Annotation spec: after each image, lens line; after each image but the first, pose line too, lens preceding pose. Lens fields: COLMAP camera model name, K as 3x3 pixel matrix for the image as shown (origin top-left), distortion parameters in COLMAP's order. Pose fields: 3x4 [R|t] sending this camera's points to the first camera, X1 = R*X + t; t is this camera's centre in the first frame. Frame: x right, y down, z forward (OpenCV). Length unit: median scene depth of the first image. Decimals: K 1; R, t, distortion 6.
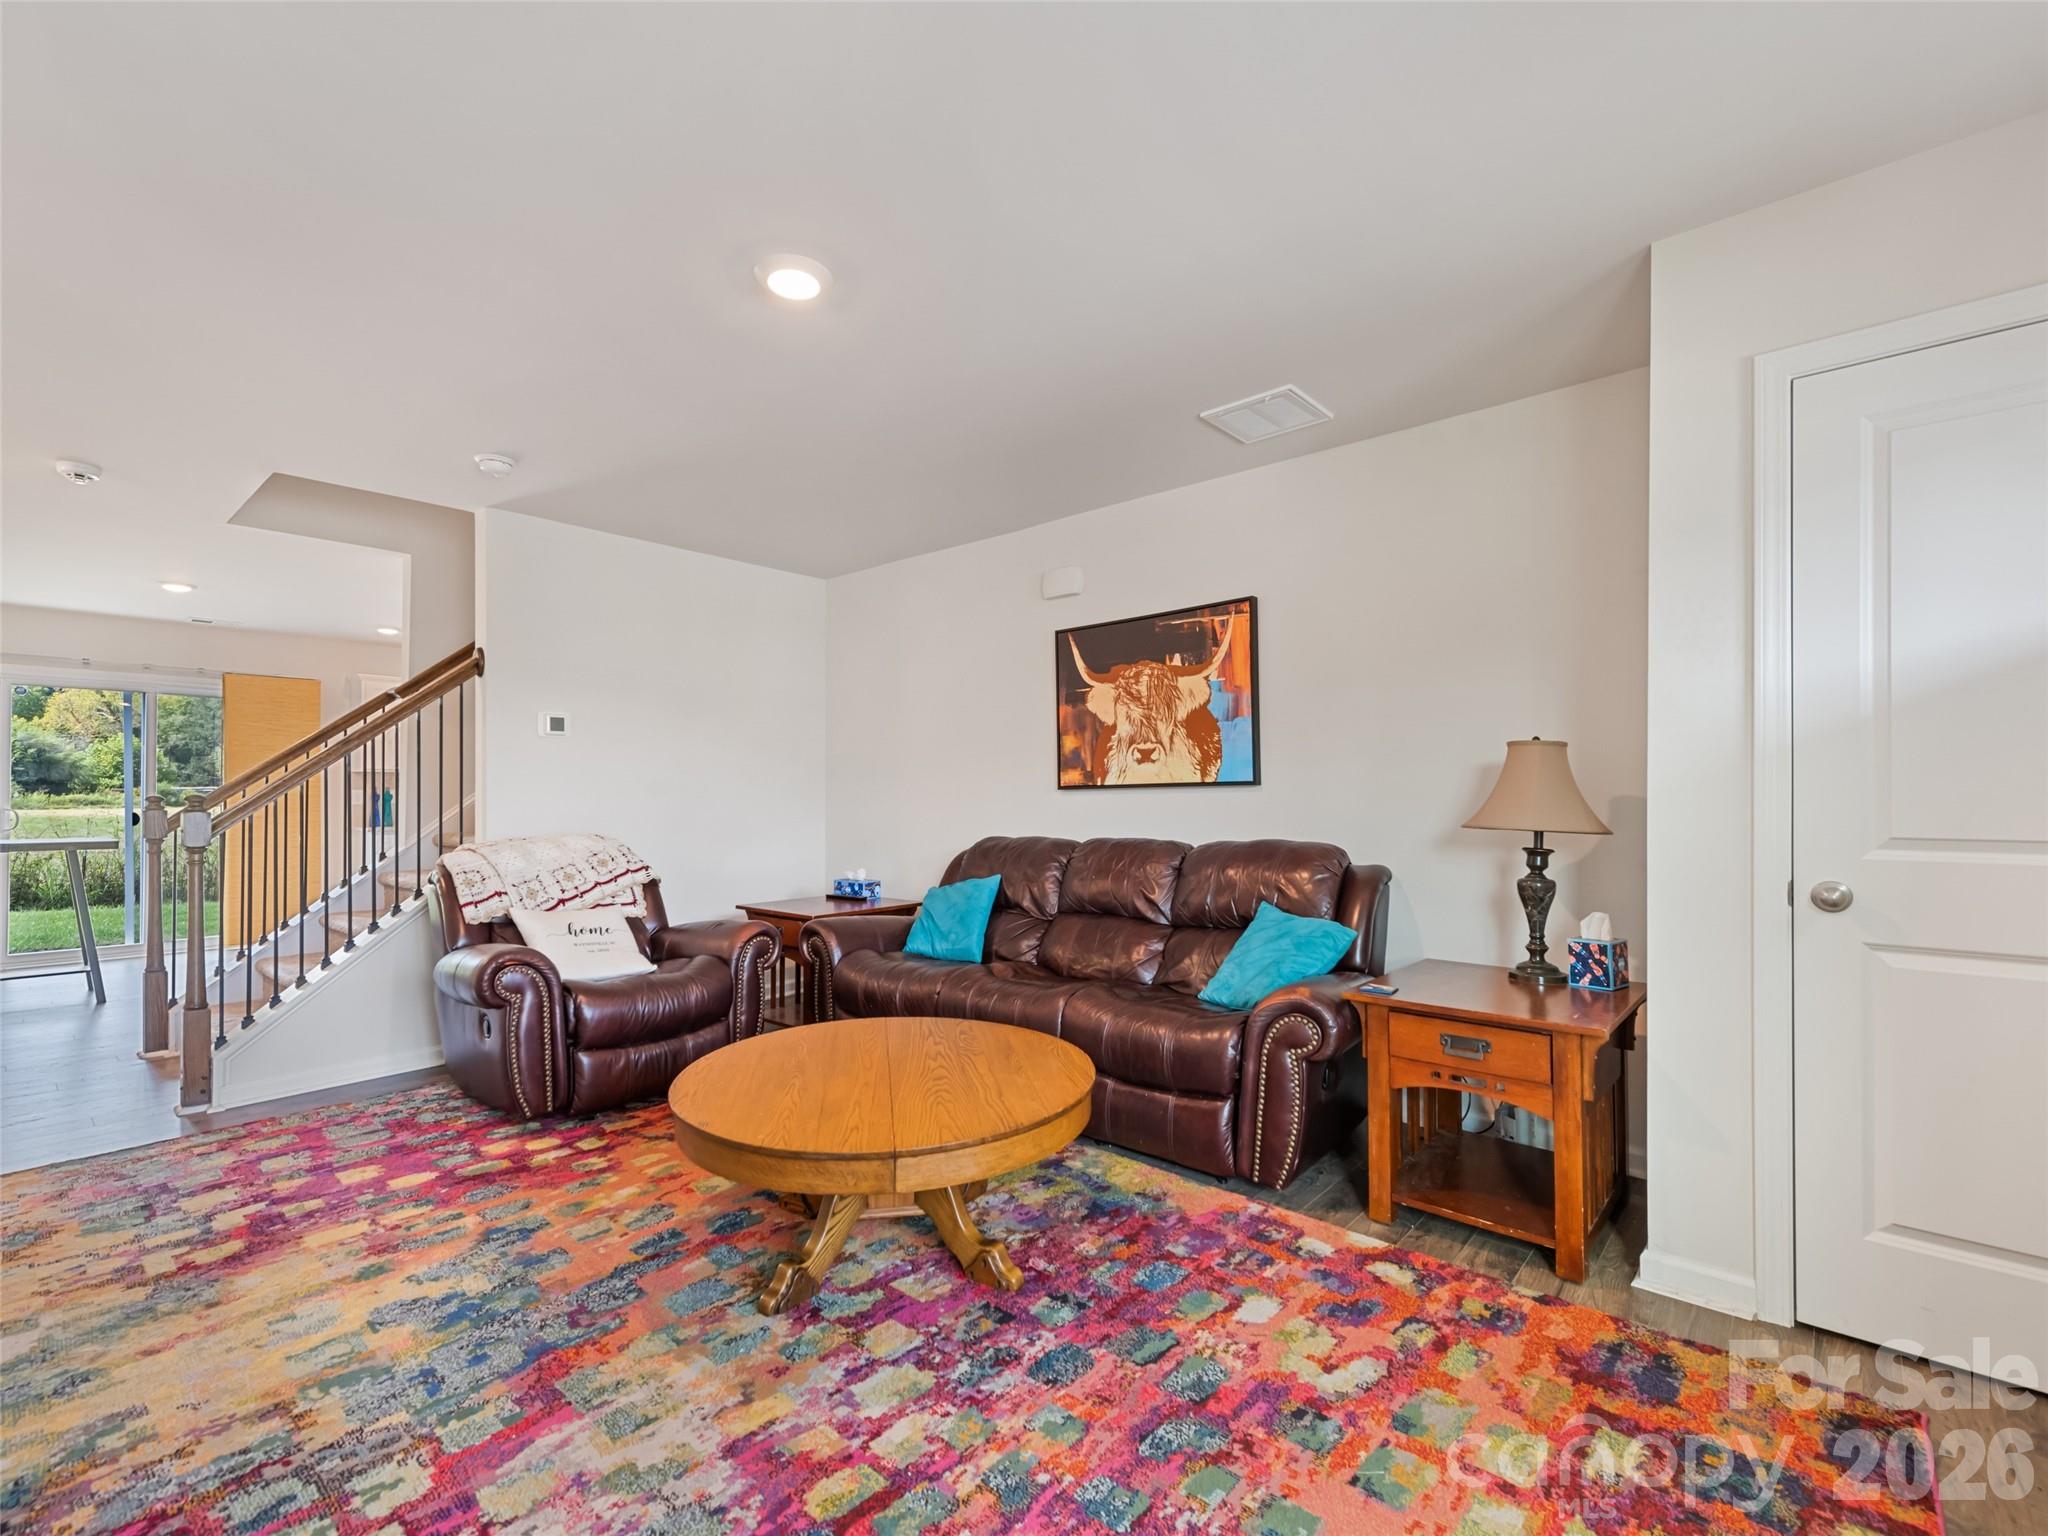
lens RADIAL K [[920.5, 0, 1029.1], [0, 920.5, 831.1], [0, 0, 1]] dist [0.017540, -0.002226]
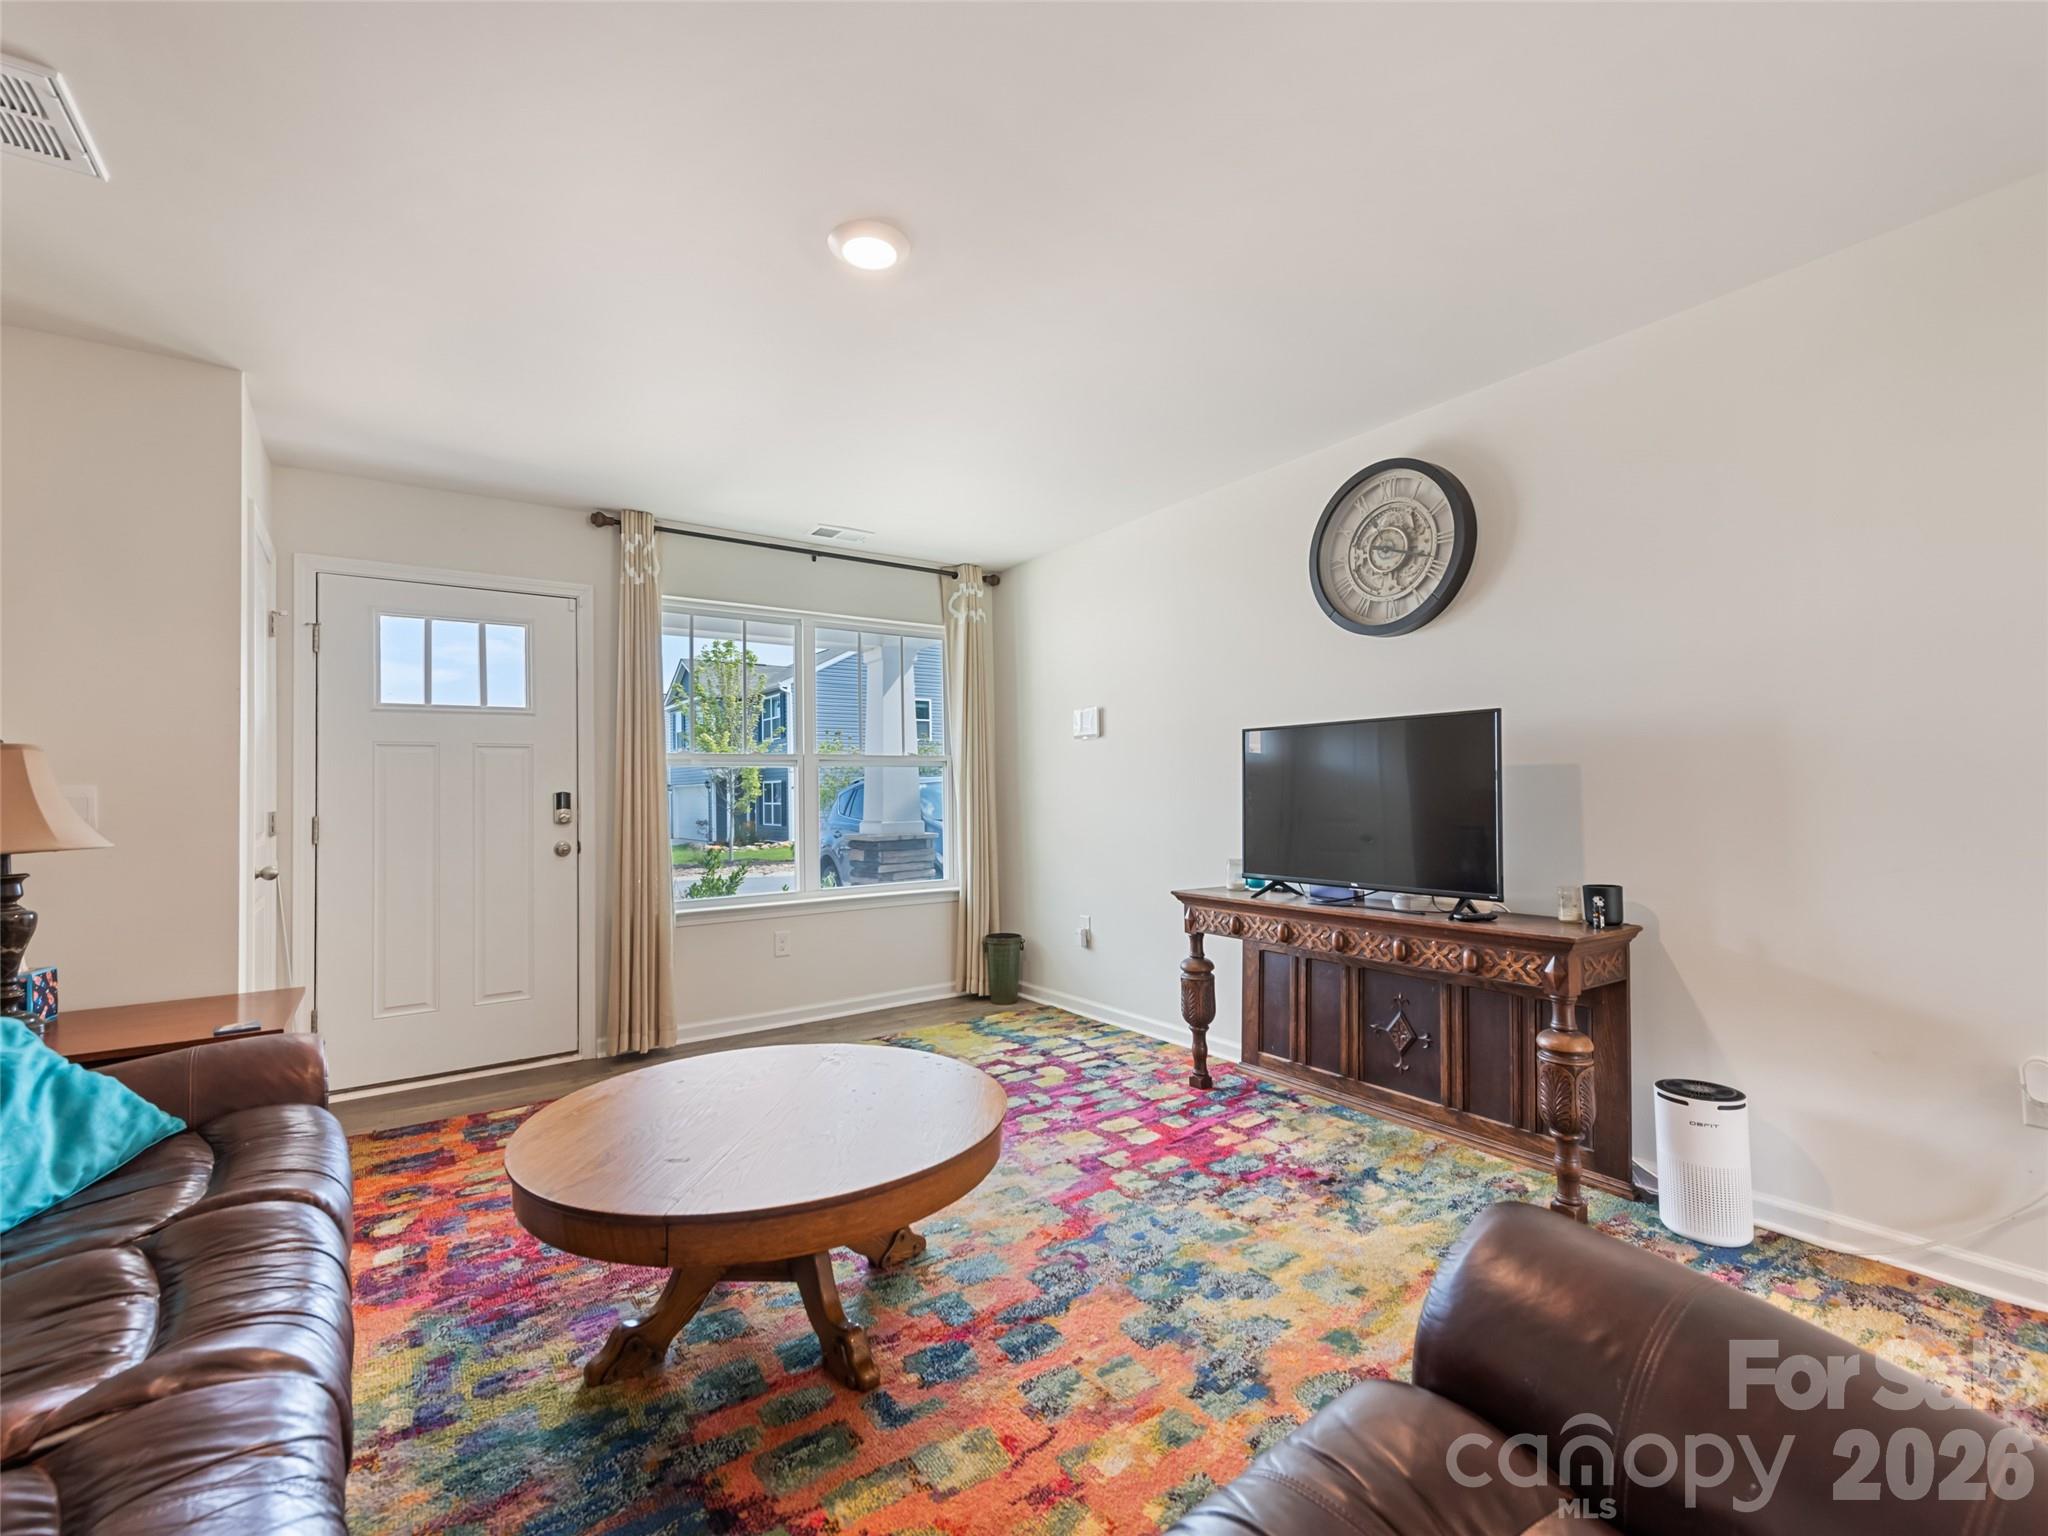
lens RADIAL K [[920.5, 0, 1009.6], [0, 920.5, 778.1], [0, 0, 1]] dist [0.017540, -0.002226]
pose [[-0.965845, 0.023374, 0.258064, -0.399165], [0.029464, 0.999371, 0.019758, -0.043176], [-0.257440, 0.026687, -0.965926, 1.175066]]
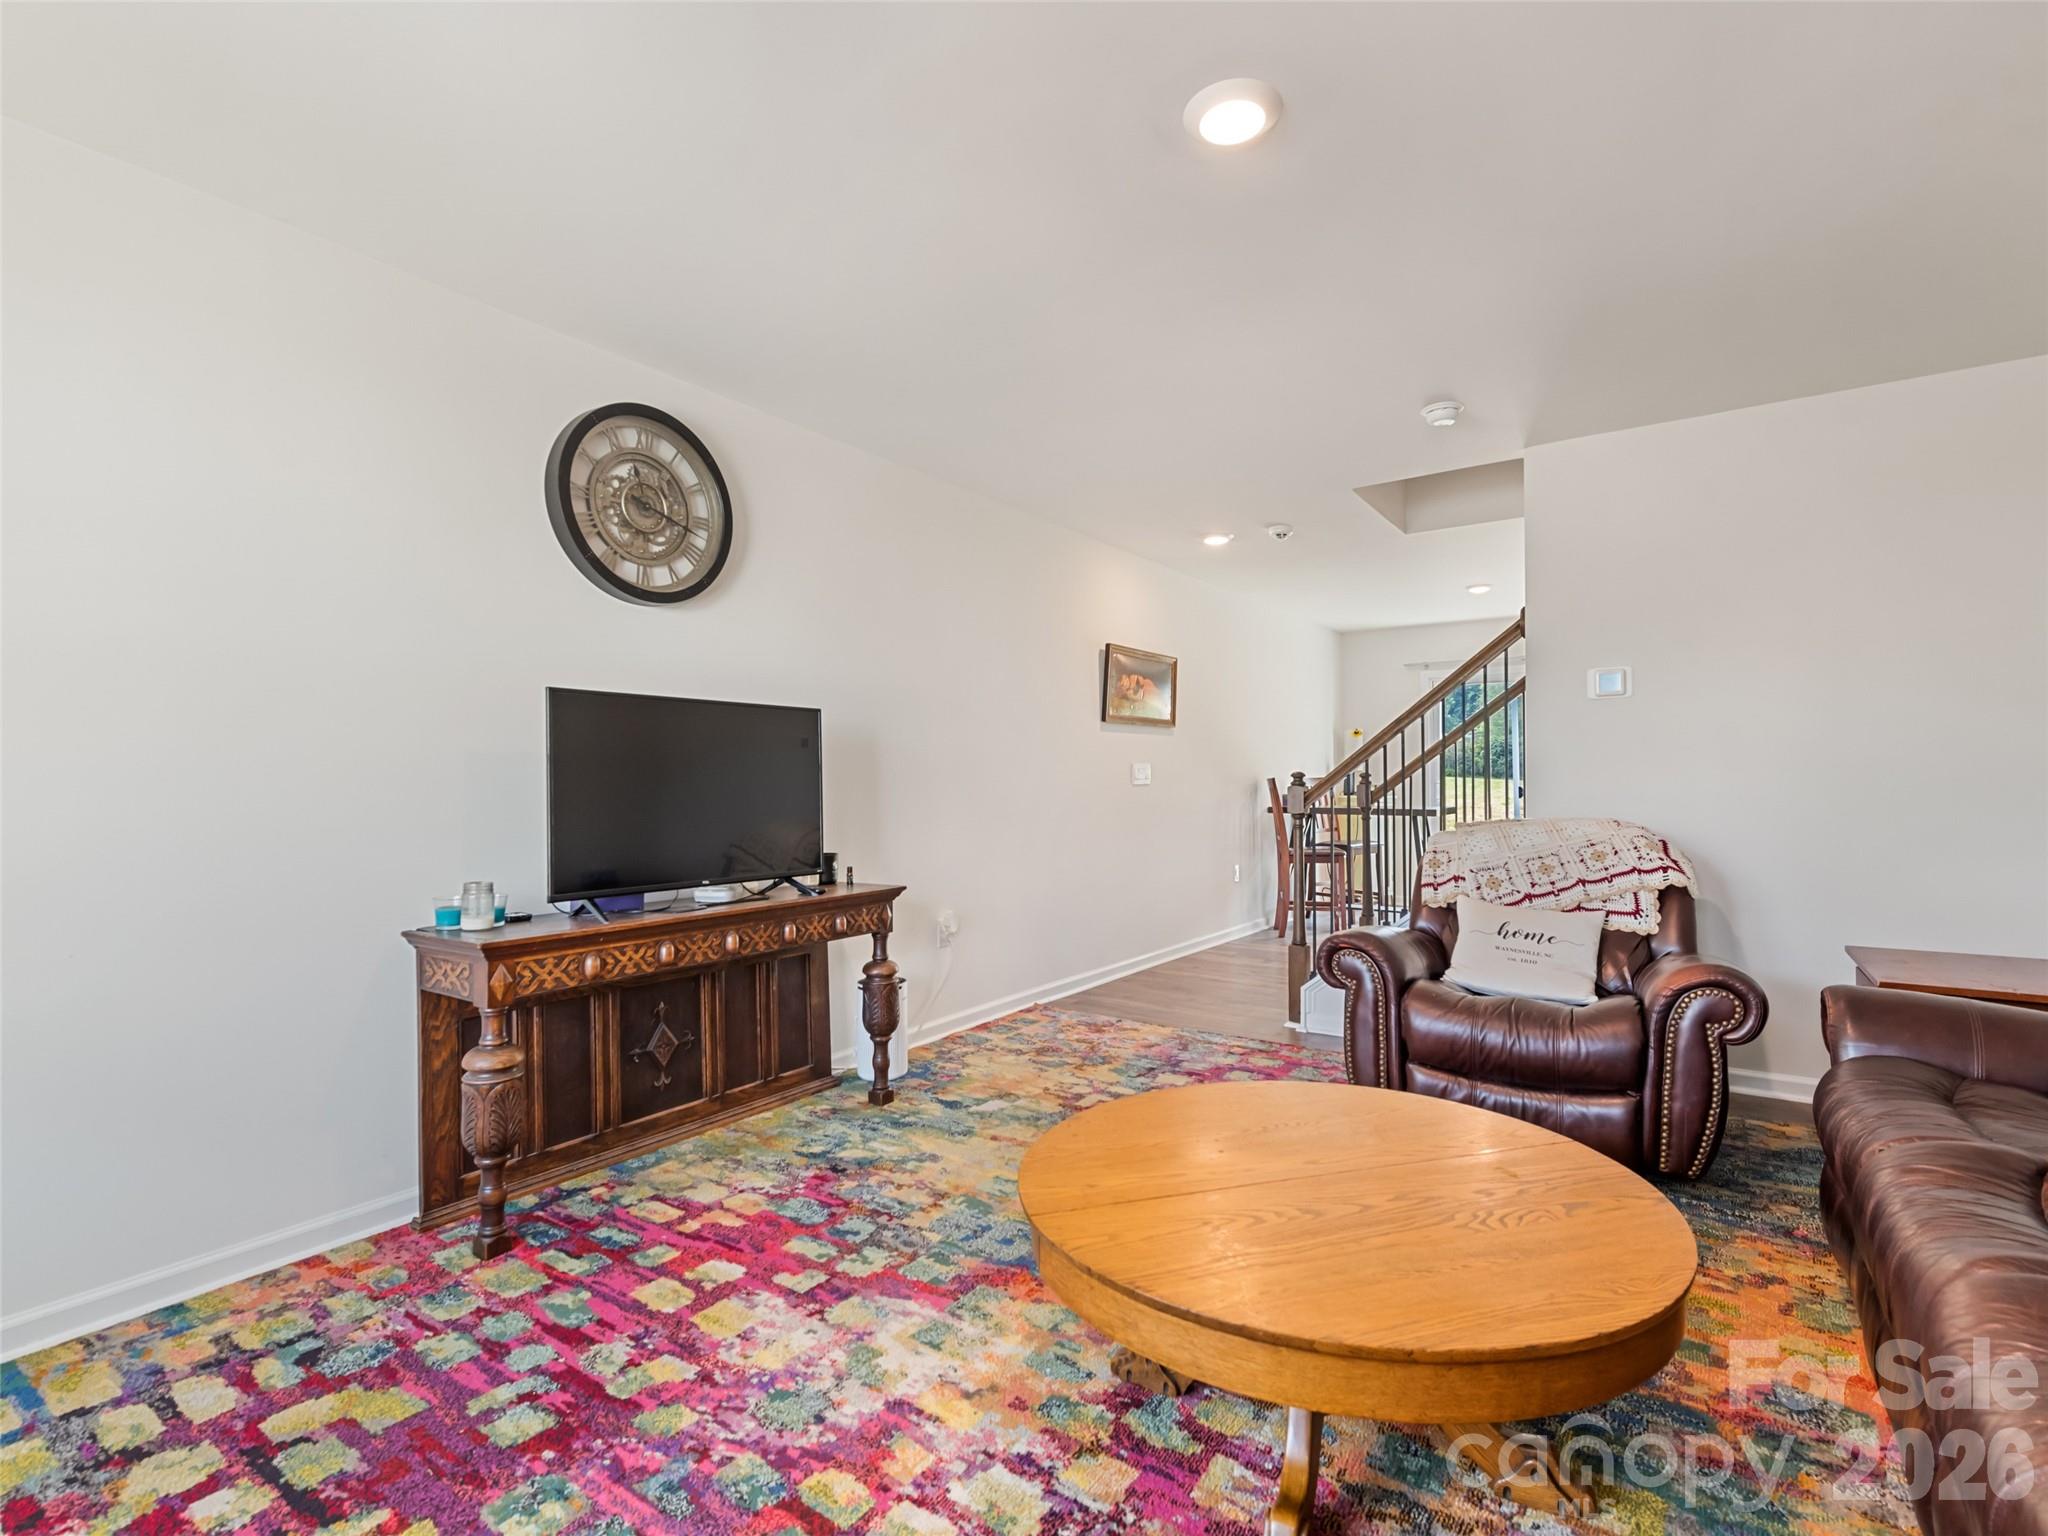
lens RADIAL K [[1004.9, 0, 1015.6], [0, 1004.9, 781.9], [0, 0, 1]] dist [0.020792, -0.002635]
pose [[0.105514, 0.009505, -0.994372, 0.367855], [-0.034462, 0.999389, 0.005897, -0.018143], [0.993821, 0.033646, 0.105777, 0.448299]]
